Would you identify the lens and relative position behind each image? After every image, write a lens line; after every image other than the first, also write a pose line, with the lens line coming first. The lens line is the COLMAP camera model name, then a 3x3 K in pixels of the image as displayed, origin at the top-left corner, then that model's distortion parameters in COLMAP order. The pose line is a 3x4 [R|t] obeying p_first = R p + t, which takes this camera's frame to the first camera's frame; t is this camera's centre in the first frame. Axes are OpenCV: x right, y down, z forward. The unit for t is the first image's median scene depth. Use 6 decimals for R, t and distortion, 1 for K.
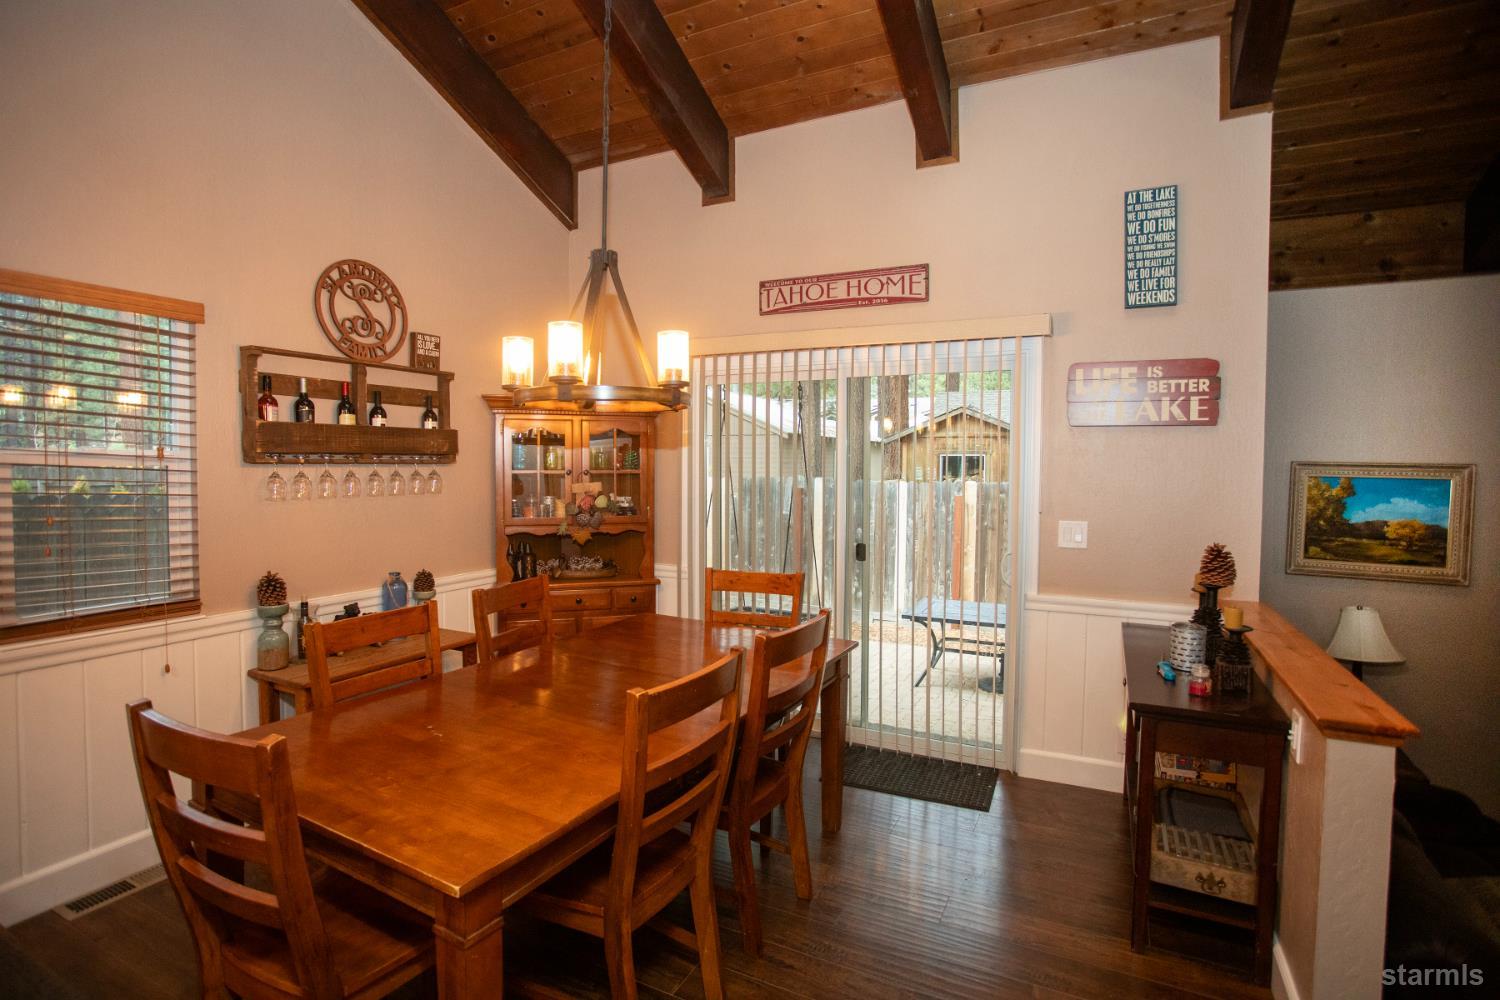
lens RADIAL K [[739.7, 0, 748.0], [0, 739.7, 488.9], [0, 0, 1]] dist [-0.047403, 0.009885]
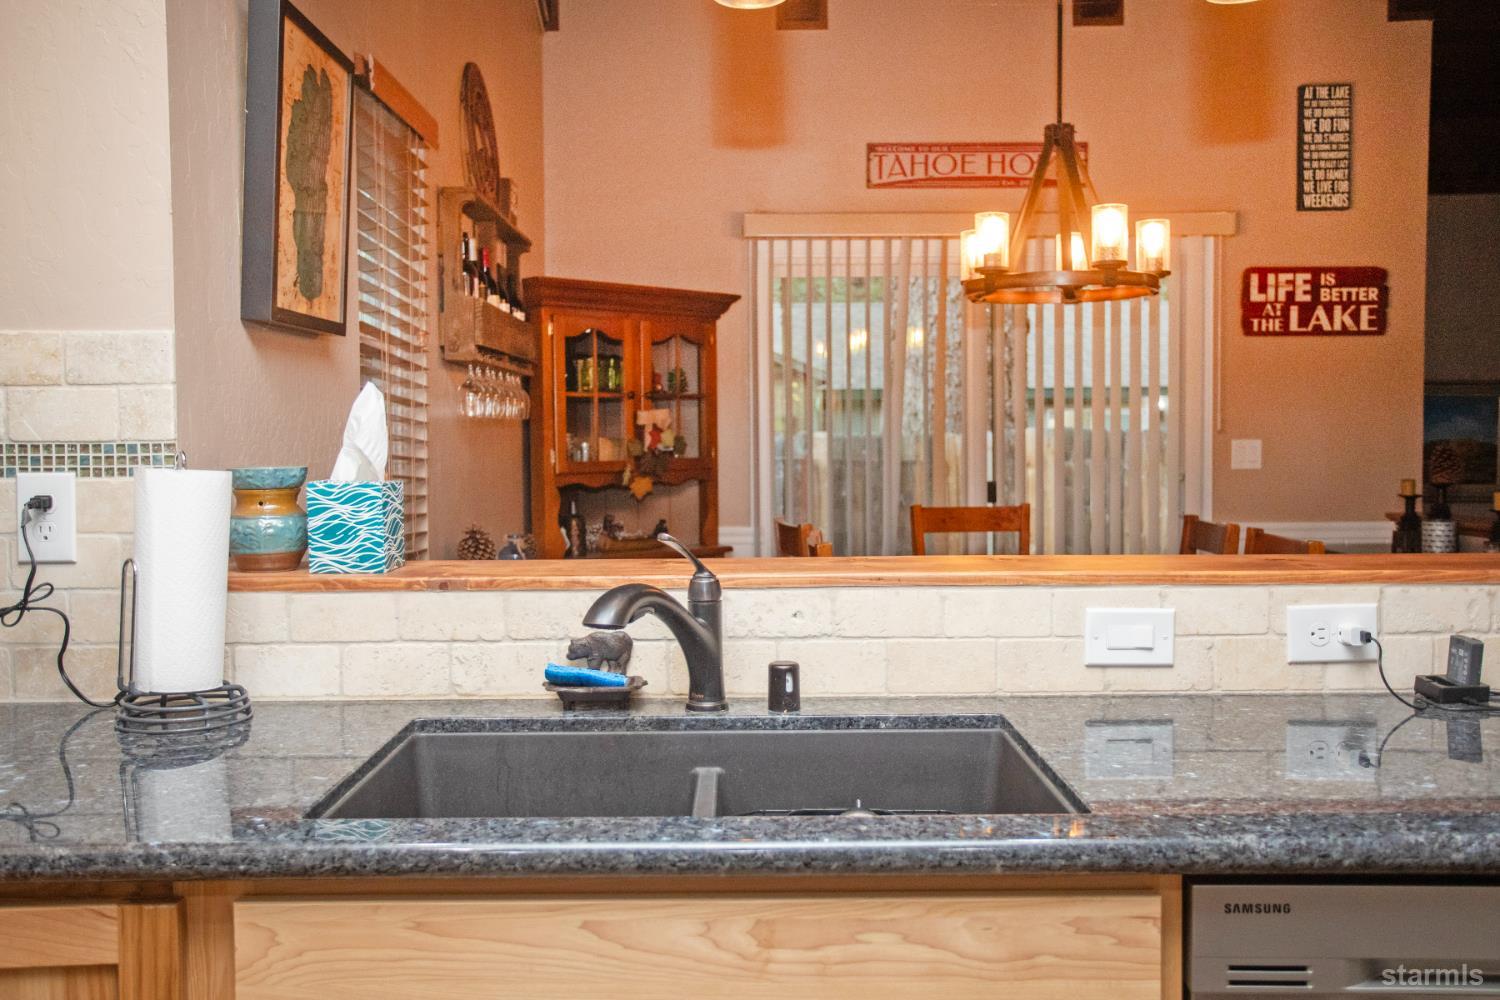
lens RADIAL K [[1313.0, 0, 753.6], [0, 1313.0, 503.3], [0, 0, 1]] dist [-0.006649, 0.042196]
pose [[0.892530, -0.038644, 0.449330, -0.902643], [0.031742, 0.999234, 0.022886, 0.070579], [-0.449870, -0.006164, 0.893073, -0.205815]]
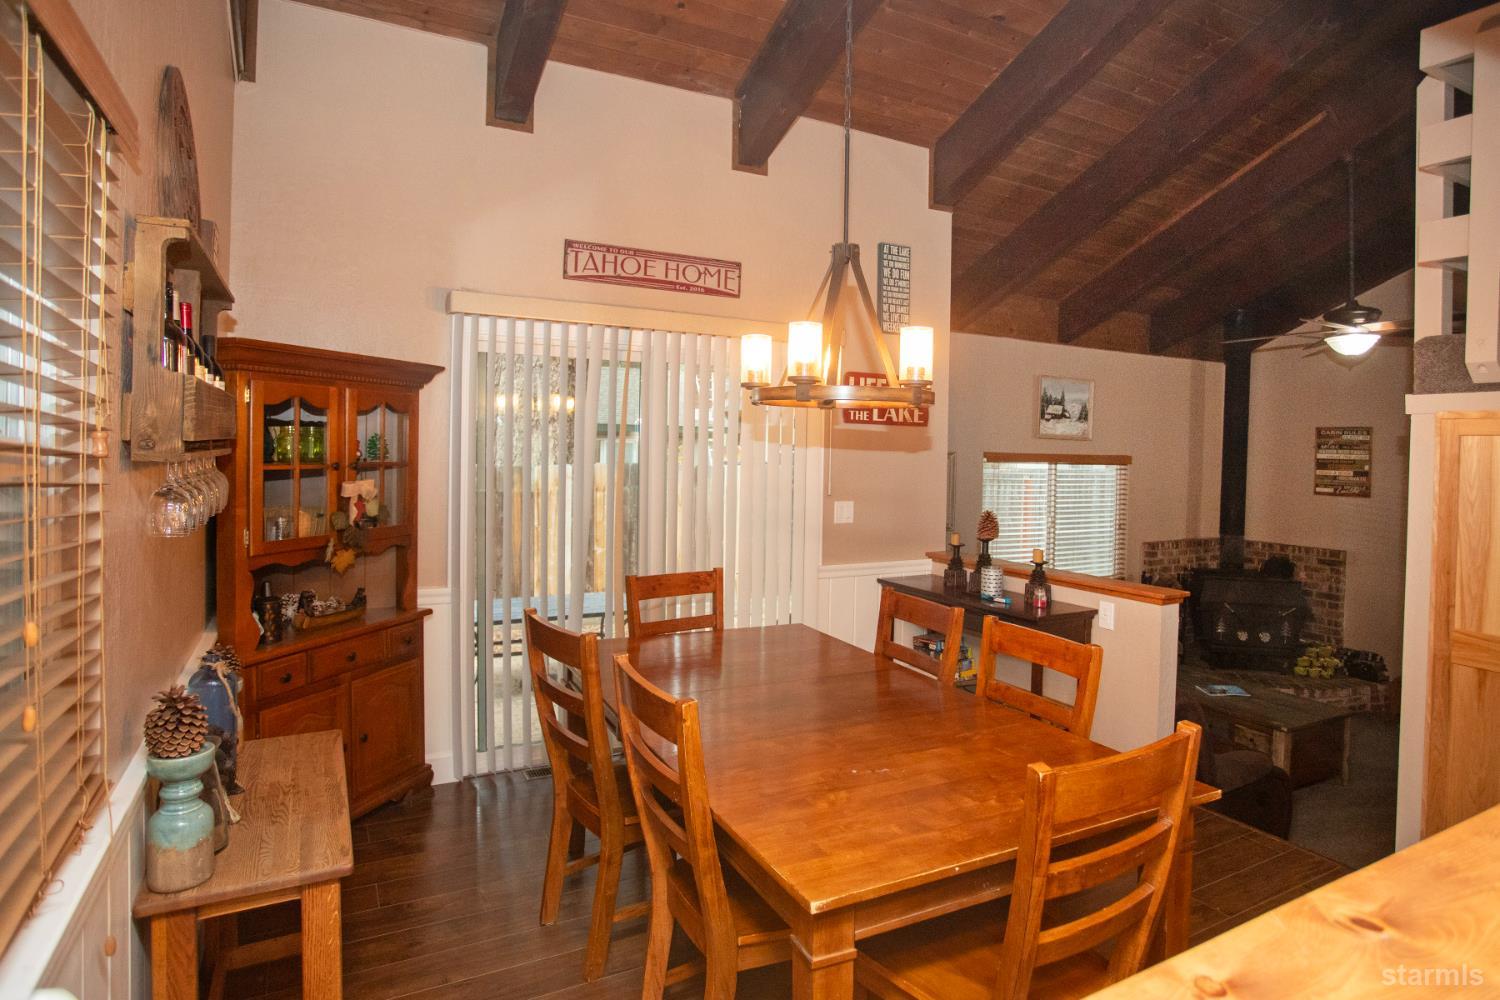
lens RADIAL K [[826.0, 0, 759.7], [0, 826.0, 464.1], [0, 0, 1]] dist [-0.051589, 0.007247]
pose [[0.576223, -0.015247, 0.817151, -0.802033], [0.014826, 0.999856, 0.008202, -0.032112], [-0.817158, 0.007389, 0.576366, 0.341789]]
